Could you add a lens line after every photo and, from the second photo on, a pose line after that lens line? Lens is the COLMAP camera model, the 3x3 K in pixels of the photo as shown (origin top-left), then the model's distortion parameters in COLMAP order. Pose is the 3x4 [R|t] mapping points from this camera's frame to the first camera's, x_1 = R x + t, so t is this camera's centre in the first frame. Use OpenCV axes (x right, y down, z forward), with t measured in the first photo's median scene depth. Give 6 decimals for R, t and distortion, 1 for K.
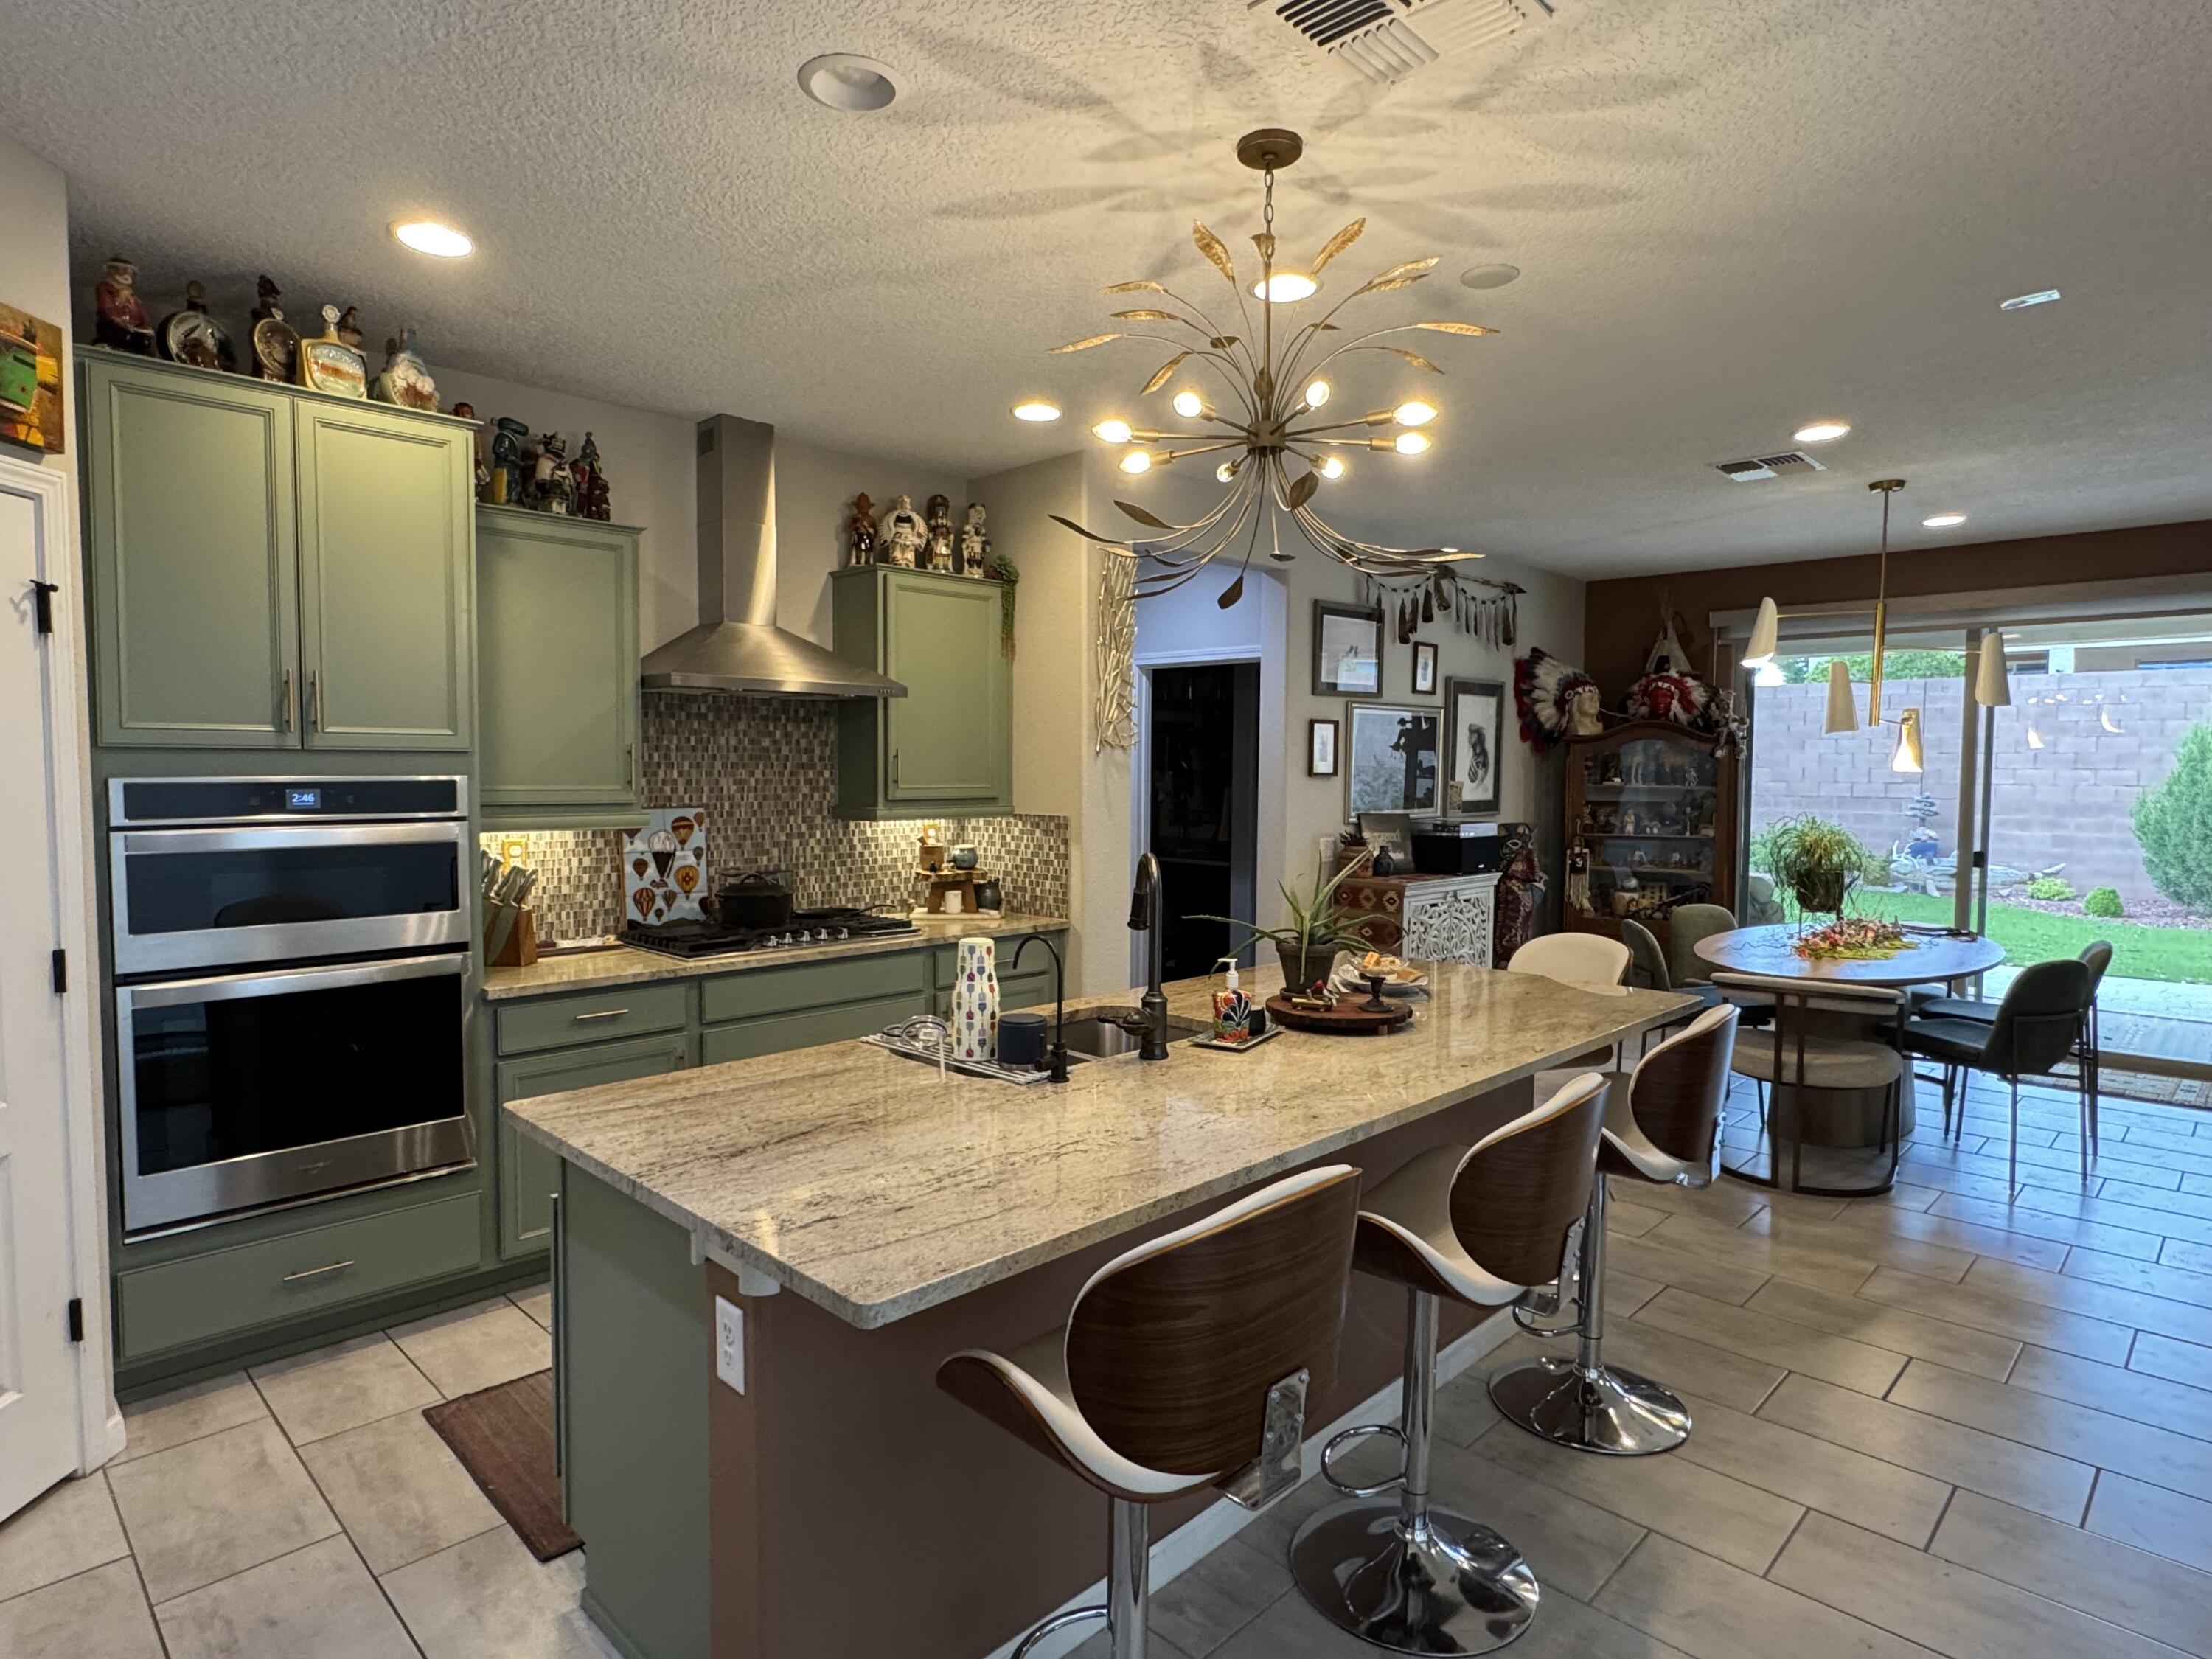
lens RADIAL K [[1233.3, 0, 1092.6], [0, 1233.3, 826.7], [0, 0, 1]] dist [-0.003700, 0.000970]
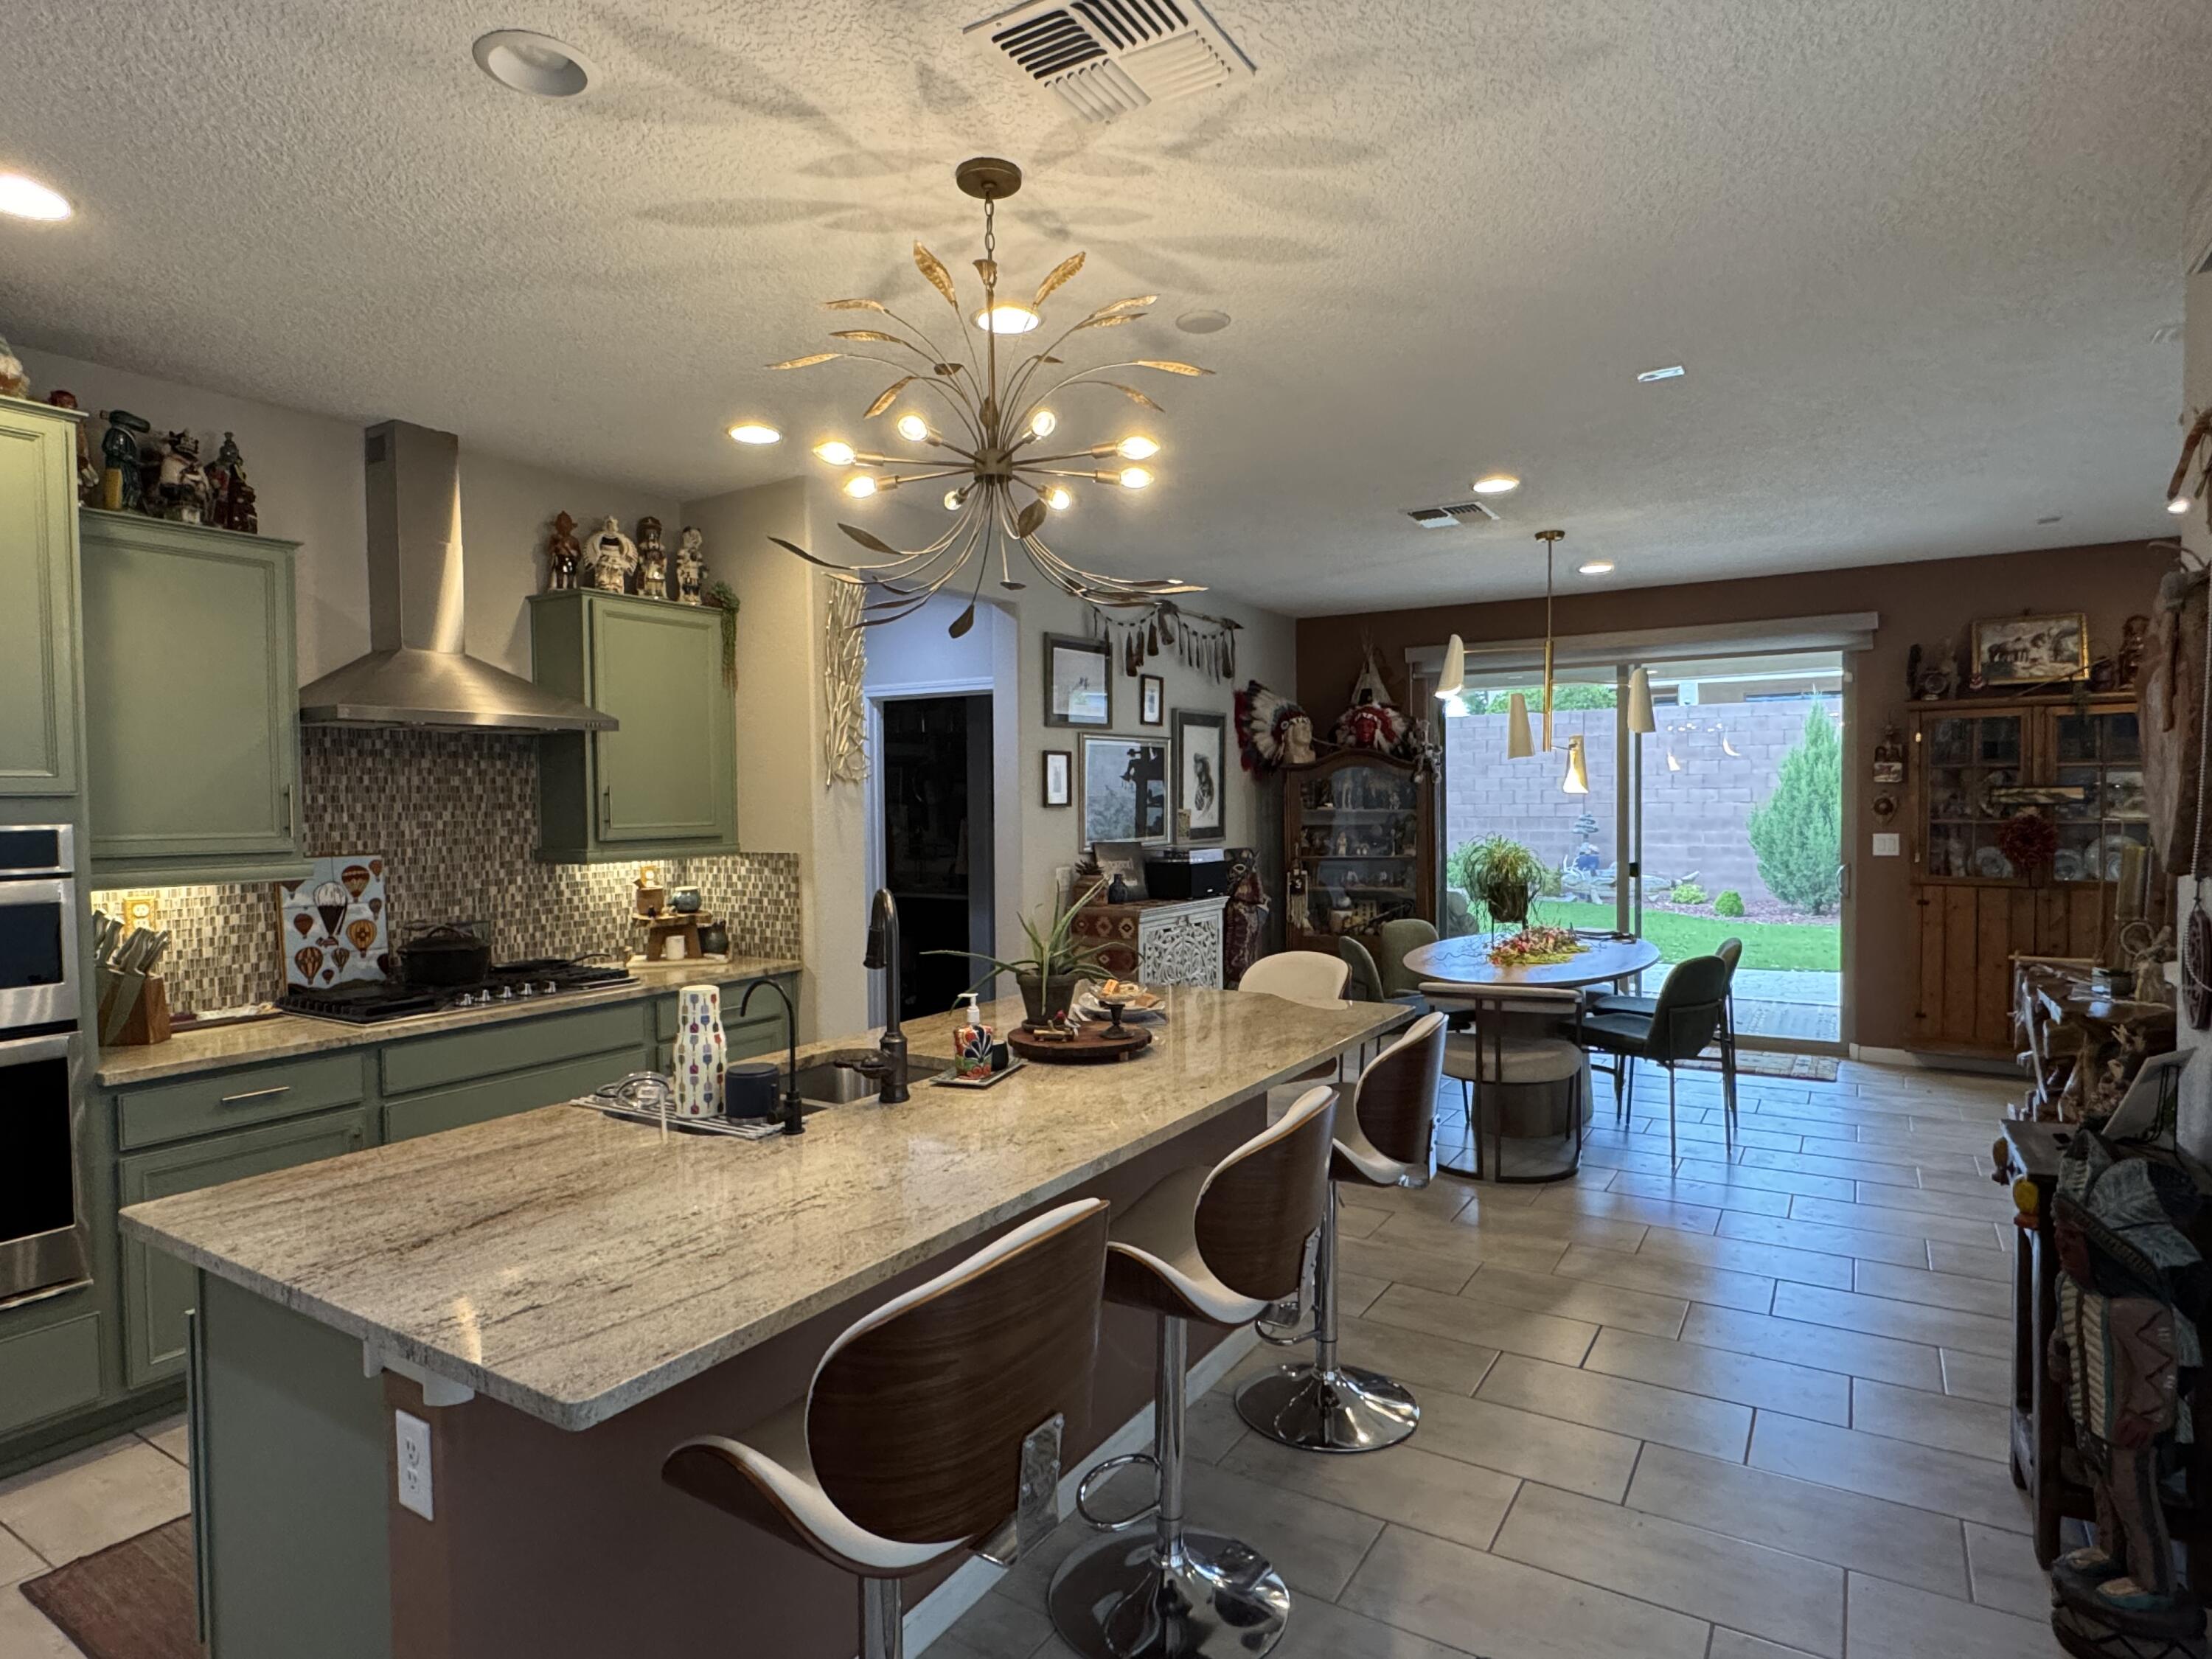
lens RADIAL K [[1231.7, 0, 1100.5], [0, 1231.7, 833.9], [0, 0, 1]] dist [-0.004173, 0.002397]
pose [[0.975644, -0.023711, 0.218077, 0.000971], [0.028276, 0.999441, -0.017839, 0.000248], [-0.217532, 0.023570, 0.975769, 0.010903]]
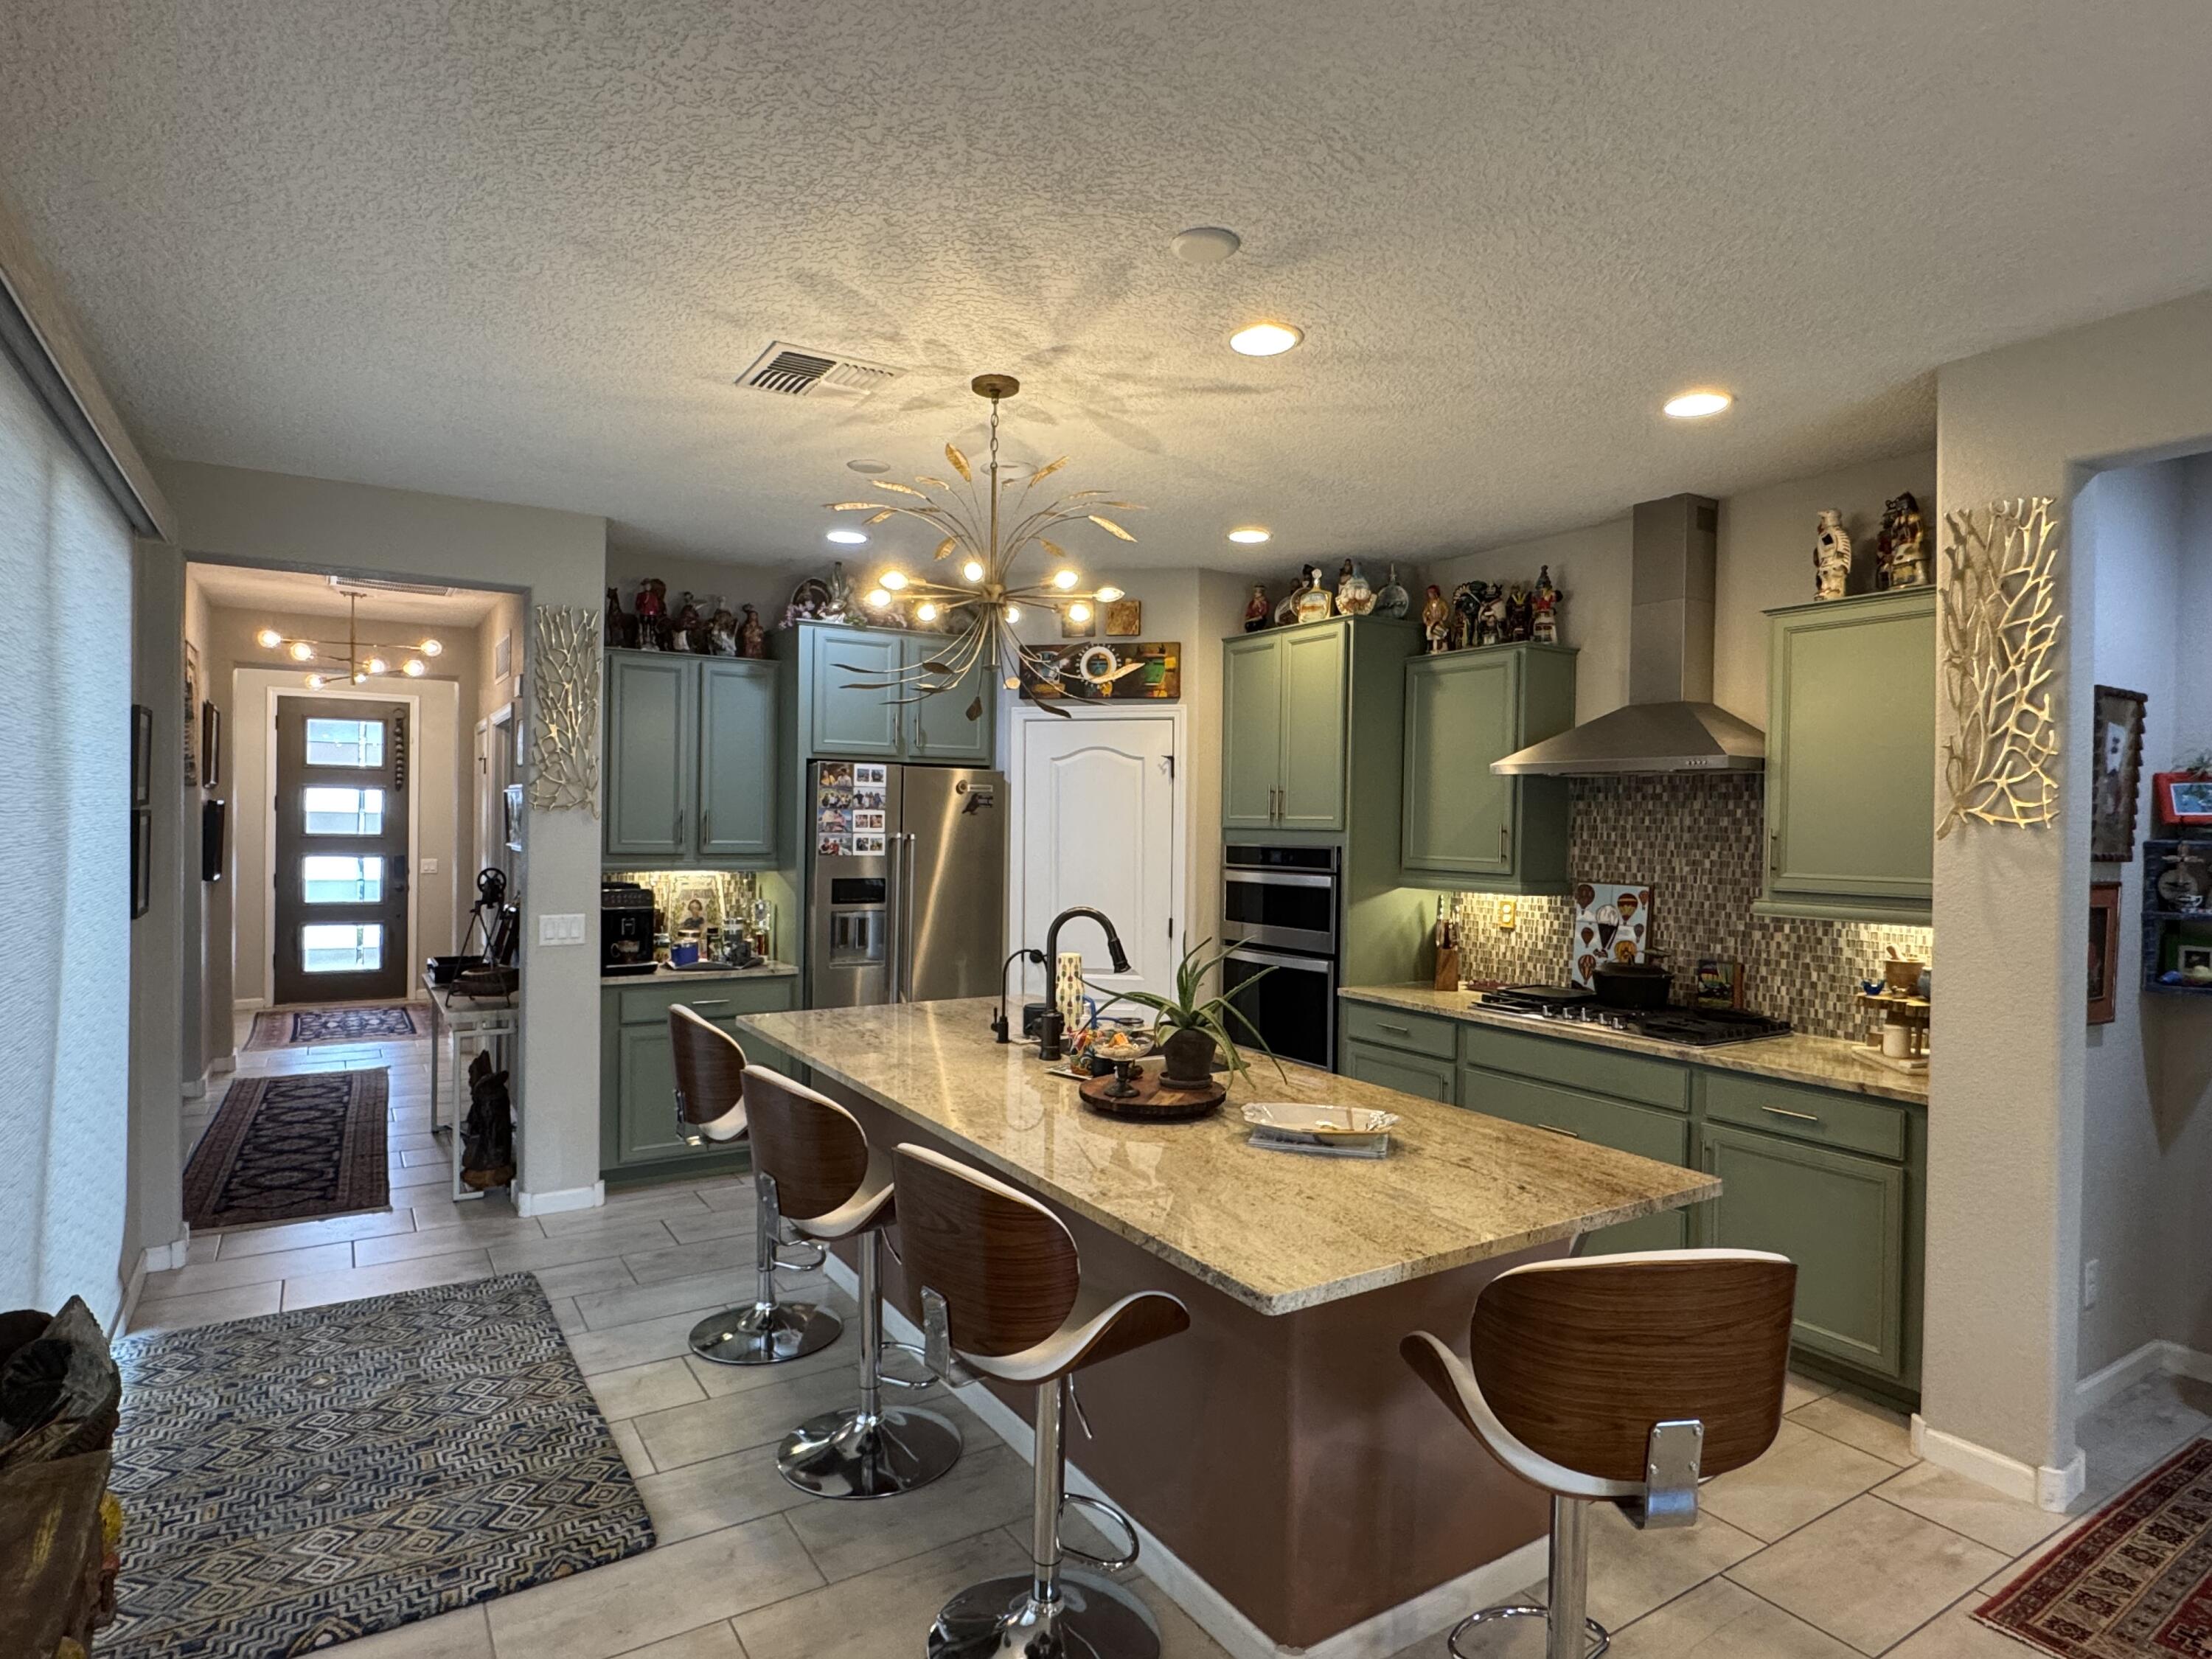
lens RADIAL K [[1227.0, 0, 1085.2], [0, 1227.0, 833.9], [0, 0, 1]] dist [-0.005748, -0.000189]
pose [[-0.238505, 0.003324, -0.971136, 0.811408], [-0.062010, 0.997901, 0.018645, -0.050908], [0.969160, 0.064667, -0.237798, 0.820039]]
